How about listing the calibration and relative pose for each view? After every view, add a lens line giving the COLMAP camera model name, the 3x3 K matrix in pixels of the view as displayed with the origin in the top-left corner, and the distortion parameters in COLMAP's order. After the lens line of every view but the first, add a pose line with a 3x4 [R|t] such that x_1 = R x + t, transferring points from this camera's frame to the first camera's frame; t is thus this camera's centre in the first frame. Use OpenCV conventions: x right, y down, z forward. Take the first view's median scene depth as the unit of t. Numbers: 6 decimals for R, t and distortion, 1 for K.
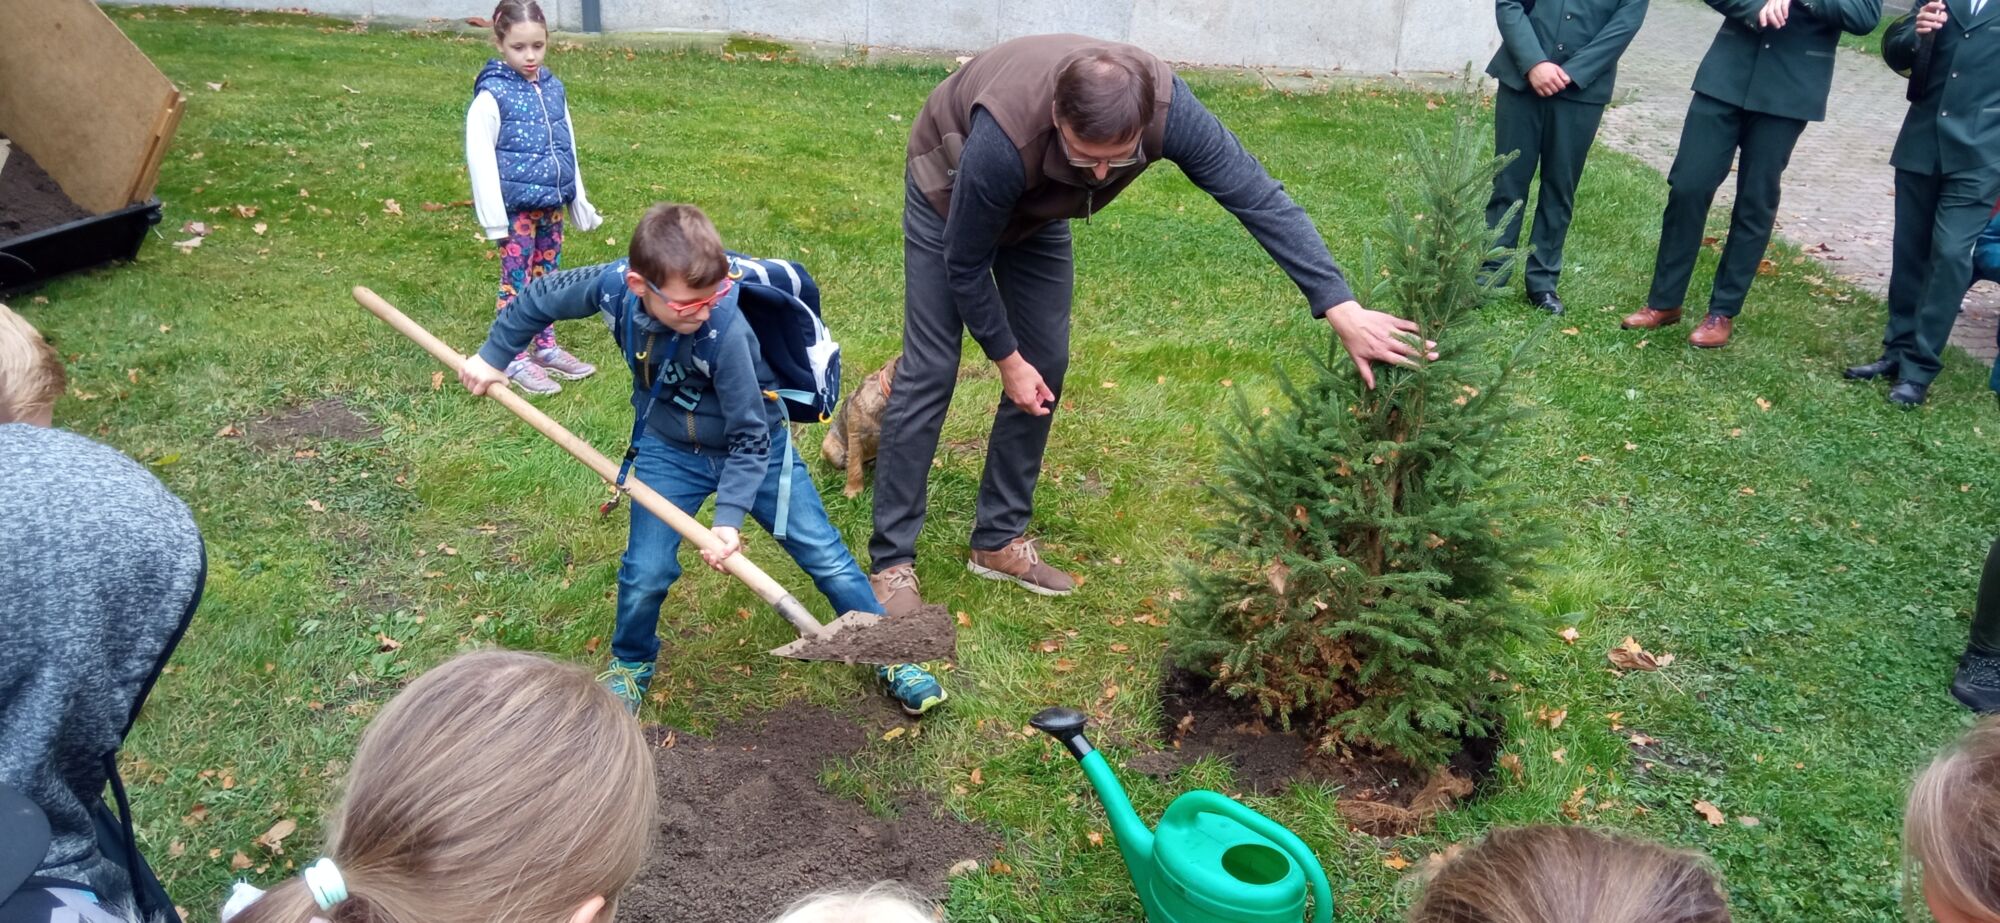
lens RADIAL K [[1553.5, 0, 1021.0], [0, 1553.5, 464.2], [0, 0, 1]] dist [0.092640, -0.164884]
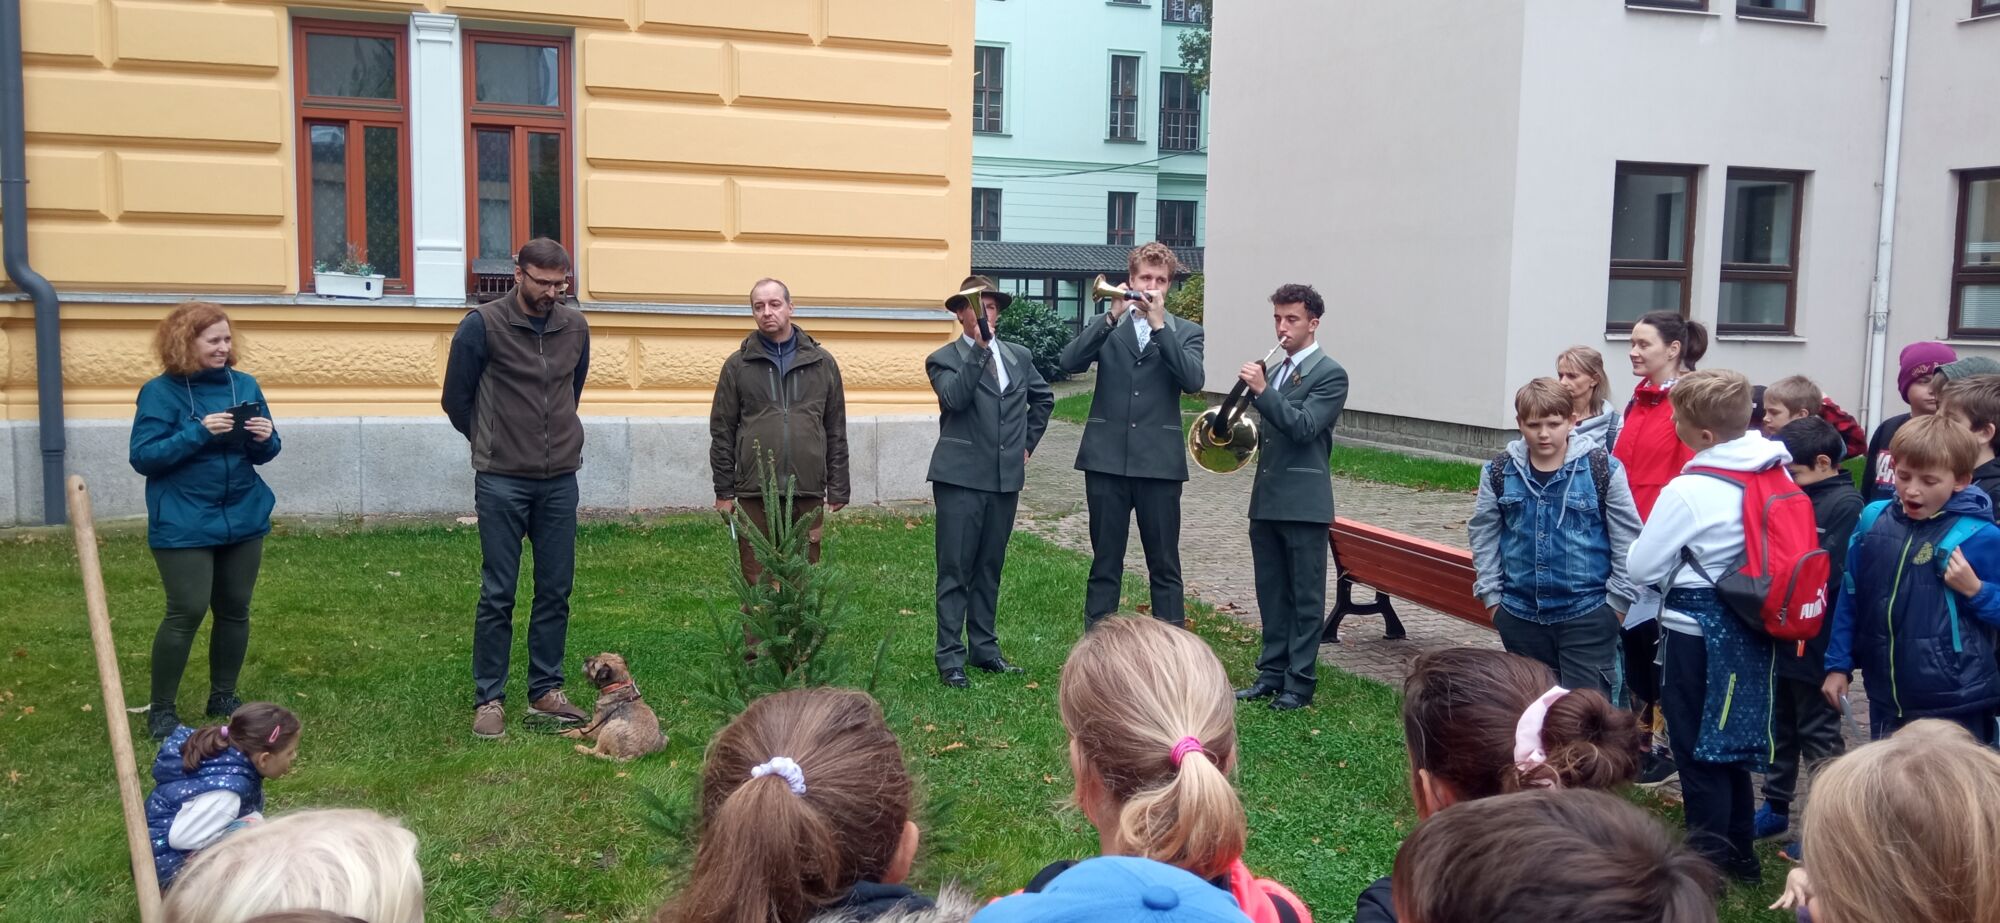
lens RADIAL K [[1553.5, 0, 1021.0], [0, 1553.5, 464.2], [0, 0, 1]] dist [0.092640, -0.164884]
pose [[0.951397, -0.067833, 0.300405, 0.009129], [0.151618, 0.952207, -0.265168, 0.075875], [-0.268060, 0.297826, 0.916211, -0.120662]]
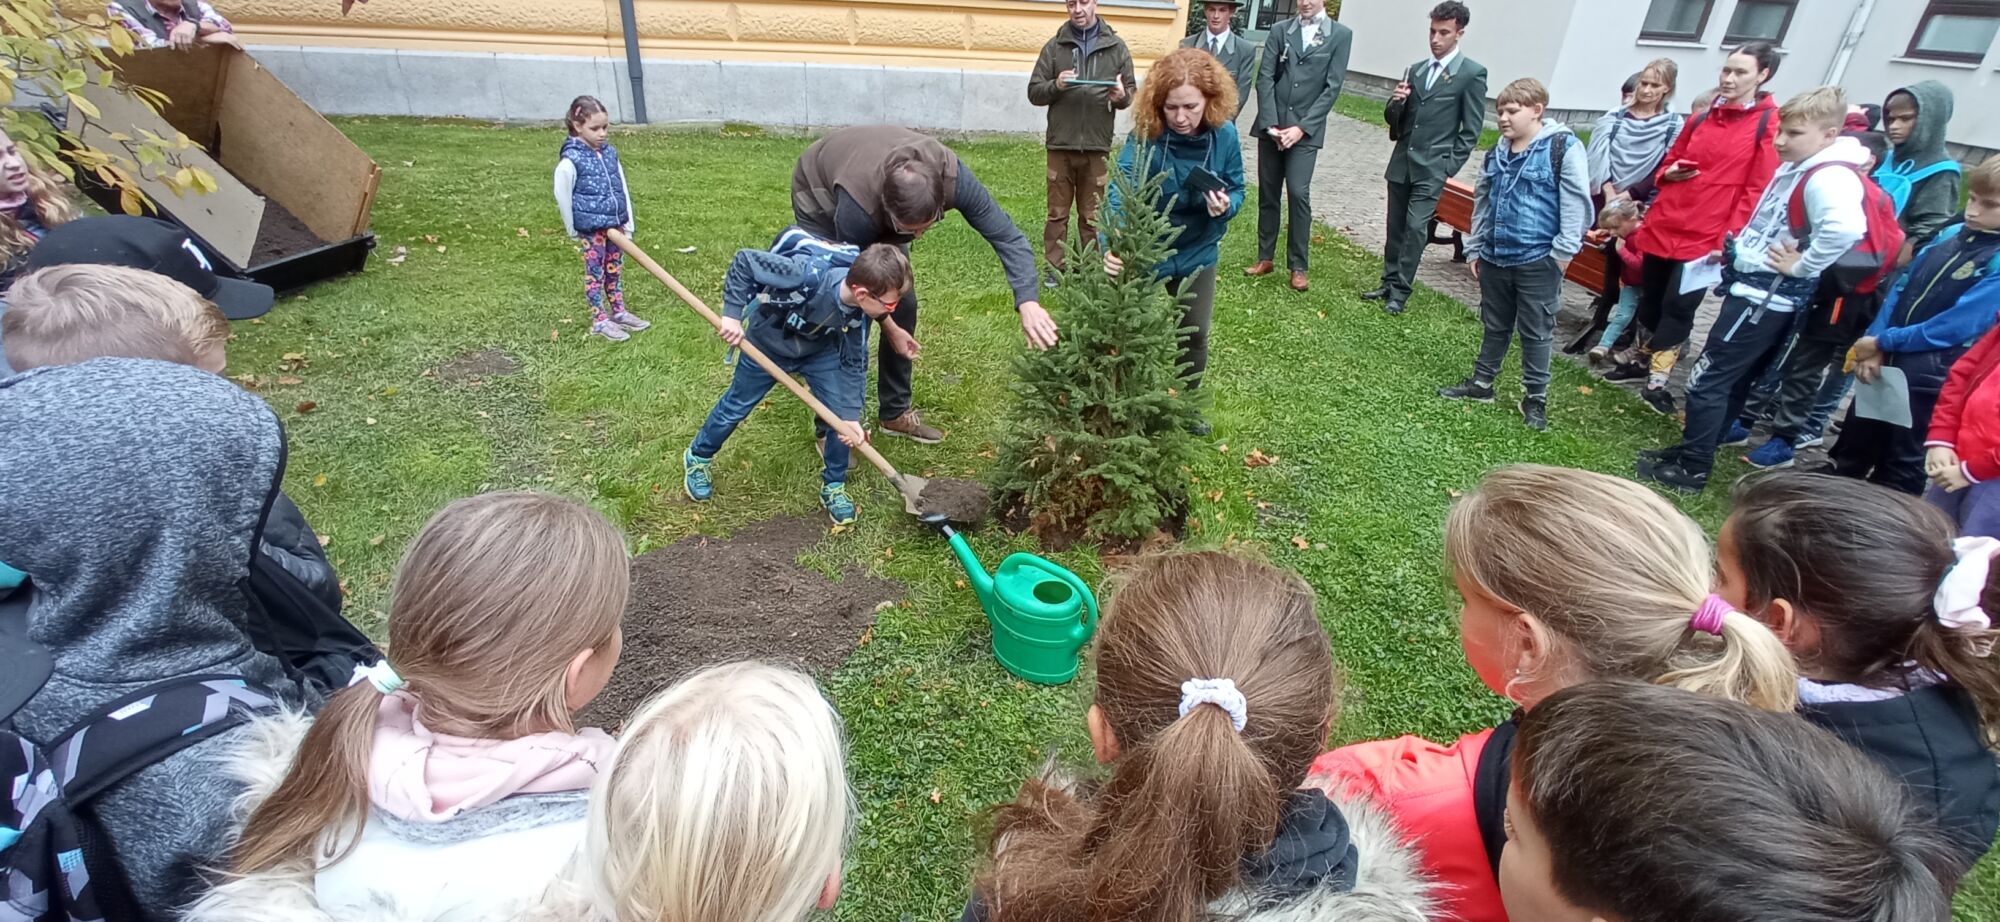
lens RADIAL K [[875.2, 0, 1000.0], [0, 875.2, 461.0], [0, 0, 1]] dist [-0.082113, 0.058431]
pose [[0.994258, -0.058121, 0.089847, 0.007759], [0.048182, 0.992865, 0.109080, 0.002305], [-0.095546, -0.104124, 0.989964, 0.037643]]
